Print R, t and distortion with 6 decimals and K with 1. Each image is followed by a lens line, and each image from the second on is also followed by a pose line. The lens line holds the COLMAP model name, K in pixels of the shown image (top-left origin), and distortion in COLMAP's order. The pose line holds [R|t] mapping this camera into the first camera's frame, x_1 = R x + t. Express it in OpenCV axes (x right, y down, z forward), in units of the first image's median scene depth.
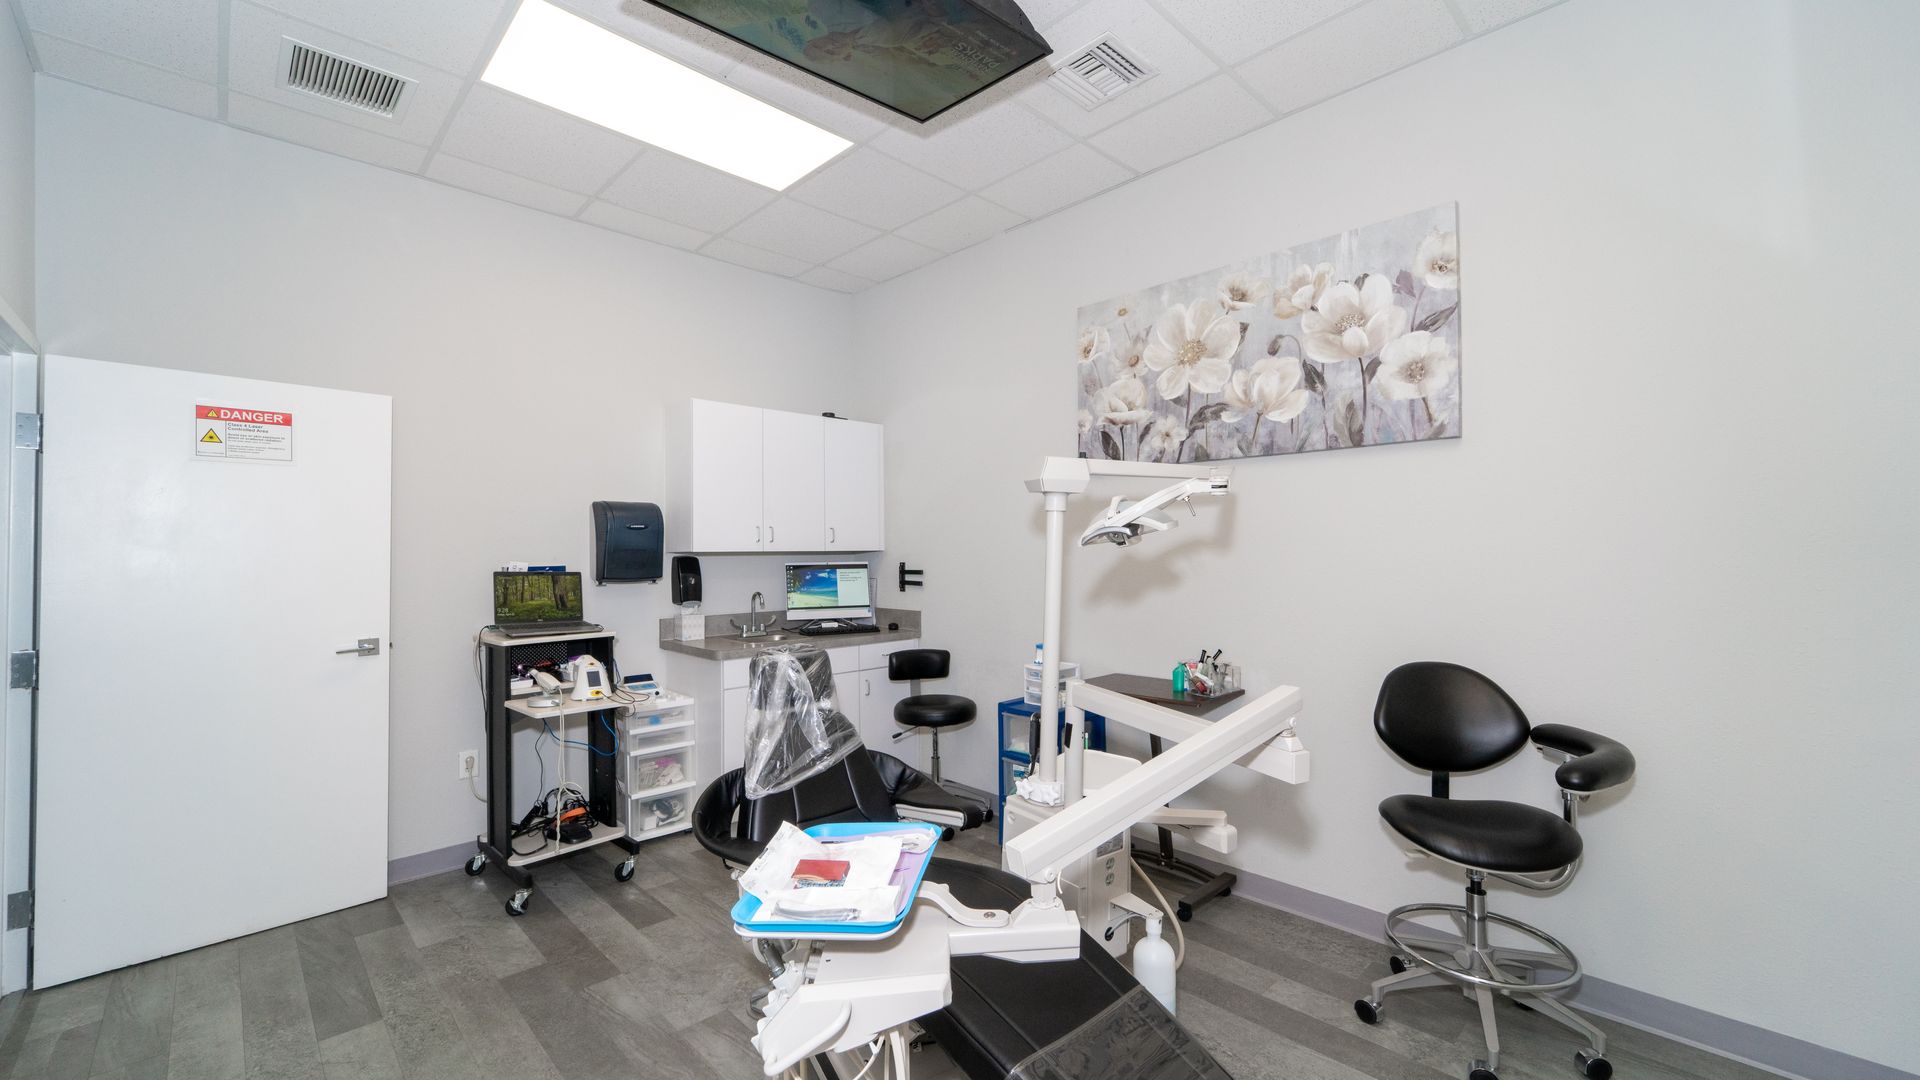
lens RADIAL K [[767.2, 0, 964.7], [0, 767.2, 539.0], [0, 0, 1]] dist [-0.001153, -0.000159]
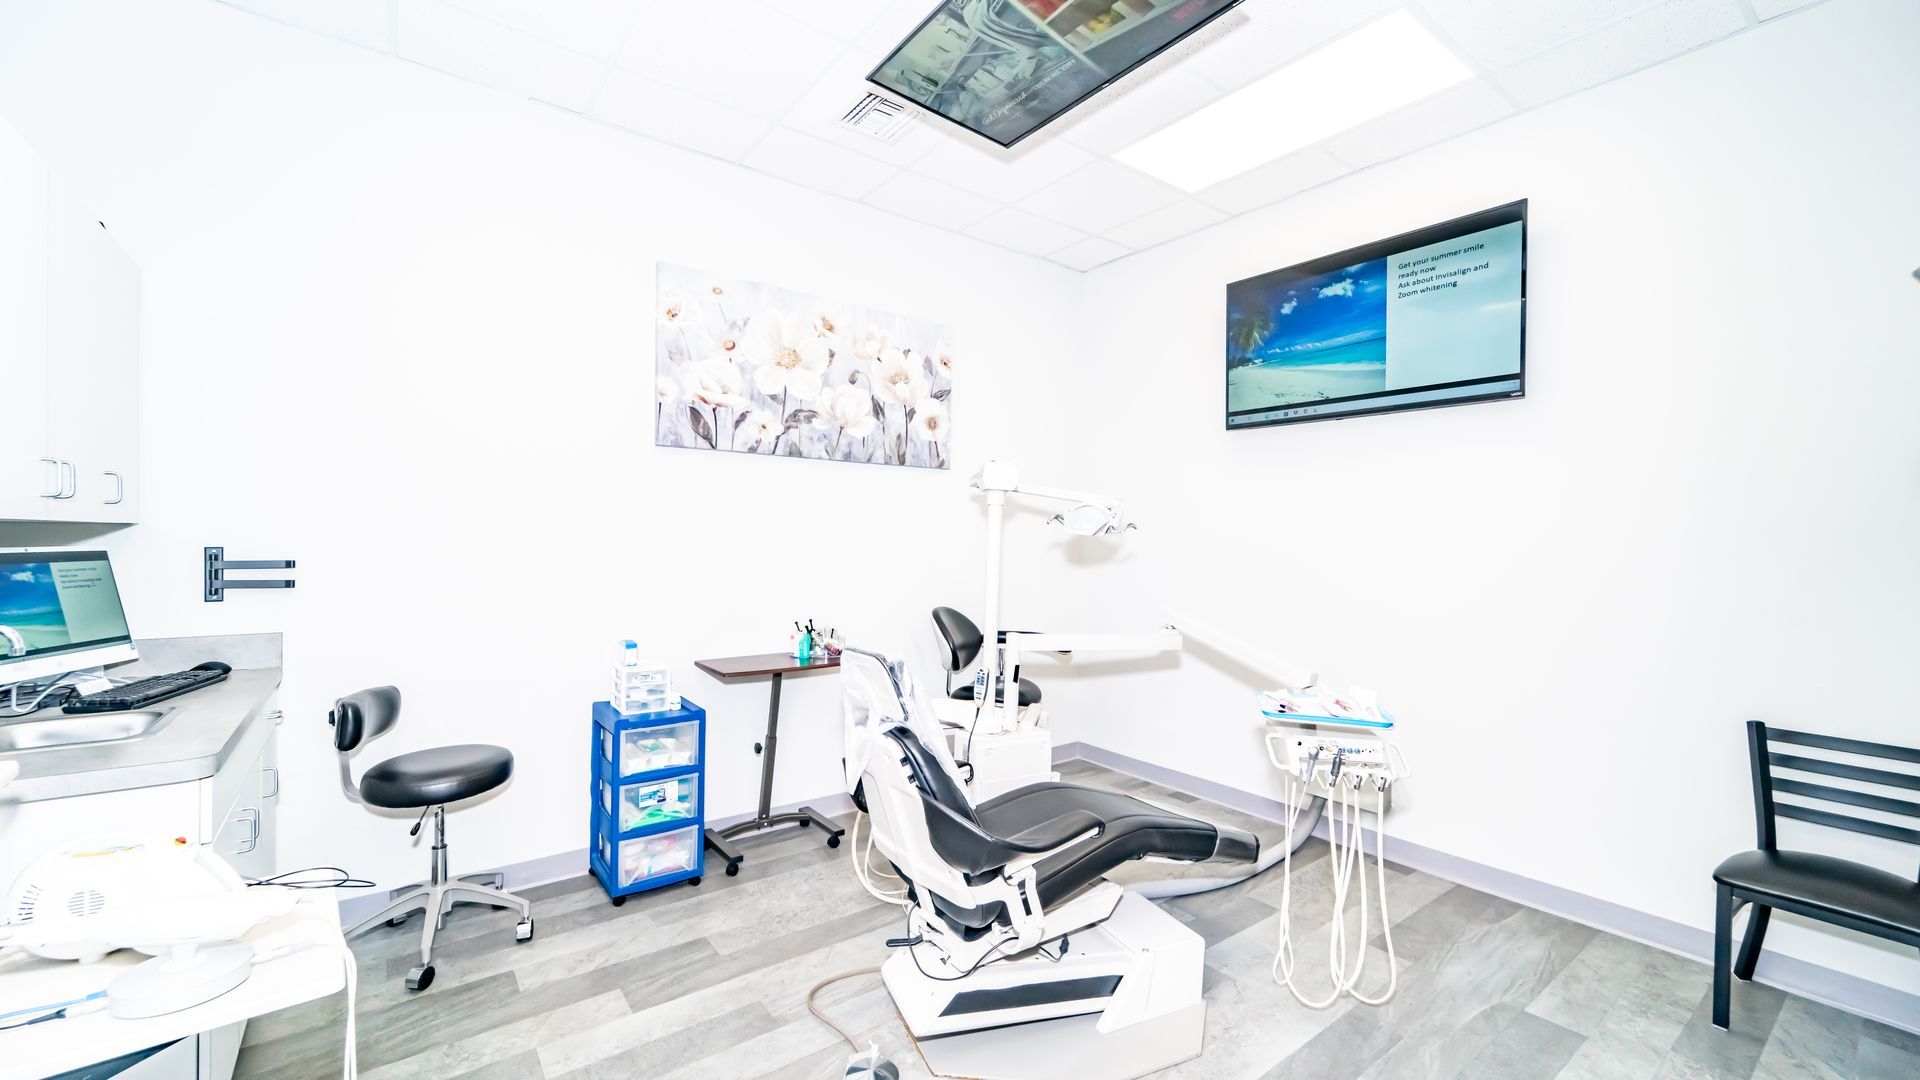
lens RADIAL K [[767.2, 0, 964.7], [0, 767.2, 539.0], [0, 0, 1]] dist [-0.001153, -0.000159]
pose [[0.116110, 0.004416, 0.993227, -0.829157], [-0.029220, 0.999572, -0.001029, 0.015660], [-0.992807, -0.028902, 0.116189, 0.635326]]
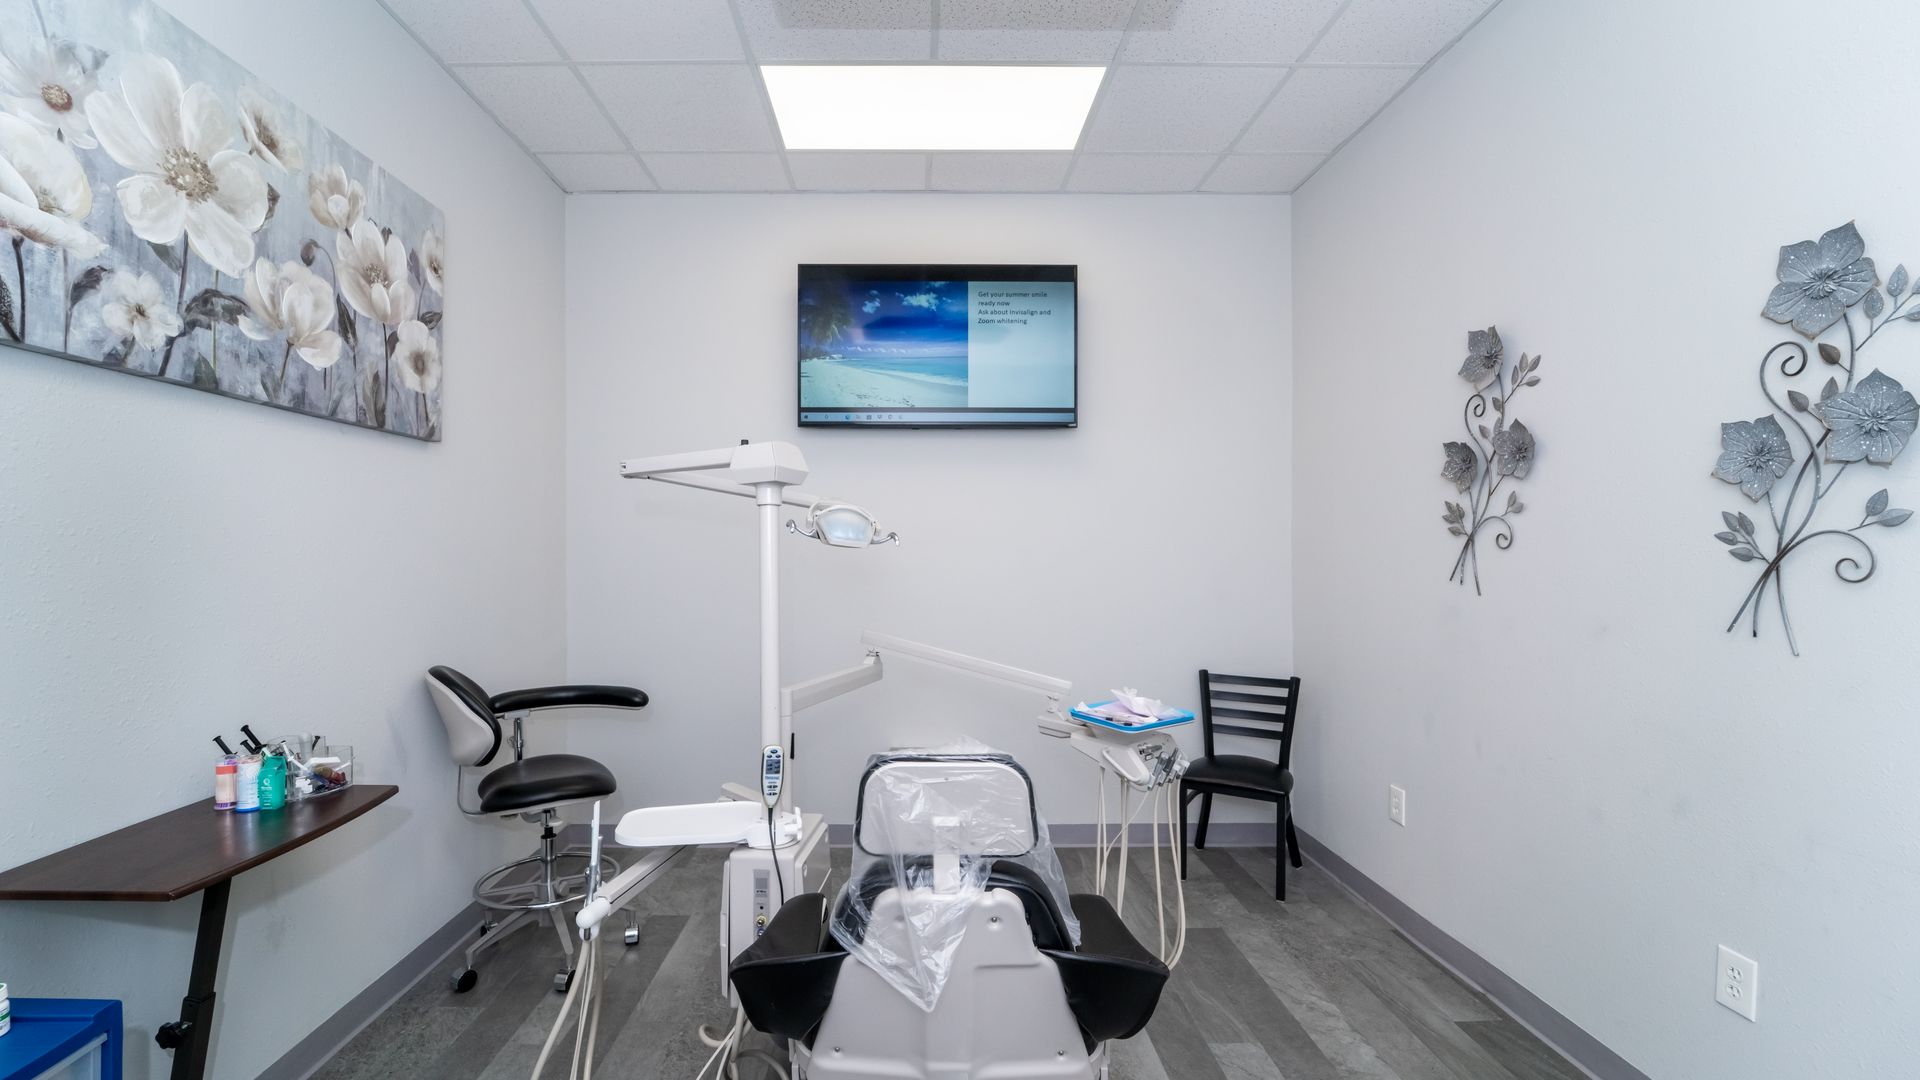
lens RADIAL K [[815.2, 0, 926.7], [0, 815.2, 537.0], [0, 0, 1]] dist [-0.000628, -0.000350]
pose [[-0.727250, 0.017889, 0.686139, -0.469264], [-0.004325, 0.999521, -0.030644, 0.019169], [-0.686359, -0.025253, -0.726825, 1.106448]]
